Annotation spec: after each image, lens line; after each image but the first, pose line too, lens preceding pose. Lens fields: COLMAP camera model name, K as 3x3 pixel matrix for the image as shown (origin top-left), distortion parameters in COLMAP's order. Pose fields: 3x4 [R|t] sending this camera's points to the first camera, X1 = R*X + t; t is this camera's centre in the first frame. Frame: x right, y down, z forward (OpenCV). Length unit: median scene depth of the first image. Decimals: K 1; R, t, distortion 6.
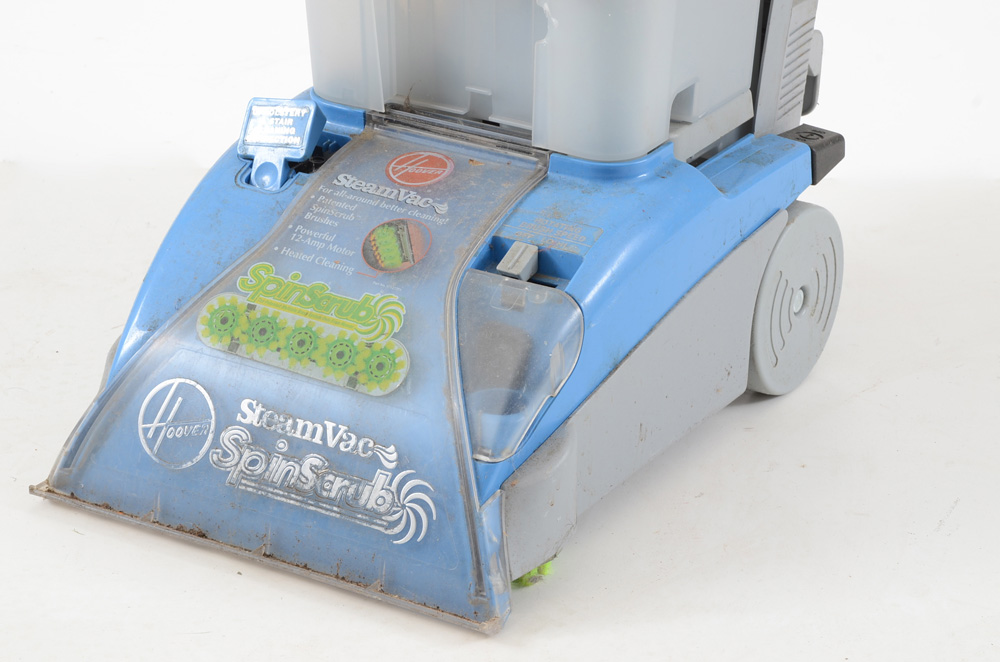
lens RADIAL K [[3064.8, 0, 496.5], [0, 3064.8, 336.5], [0, 0, 1]] dist [0.820796, 0.000000]
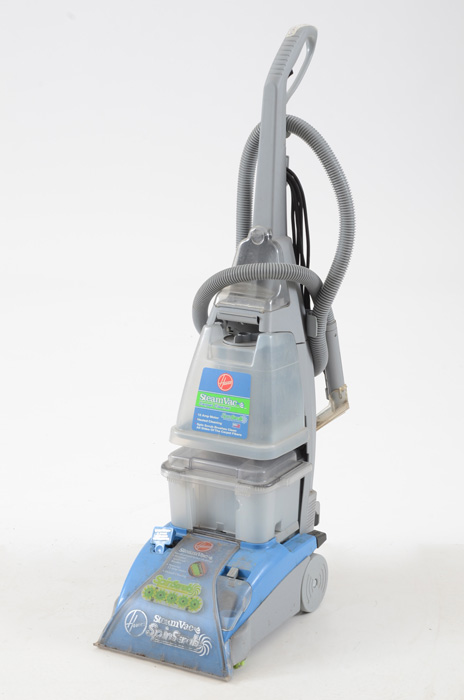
lens RADIAL K [[1709.3, 0, 231.2], [0, 1709.3, 348.4], [0, 0, 1]] dist [0.504601, 0.000000]
pose [[0.999574, -0.017102, 0.023650, -0.036883], [0.020416, 0.988798, -0.147856, 0.013060], [-0.020856, 0.148276, 0.988726, -0.988980]]
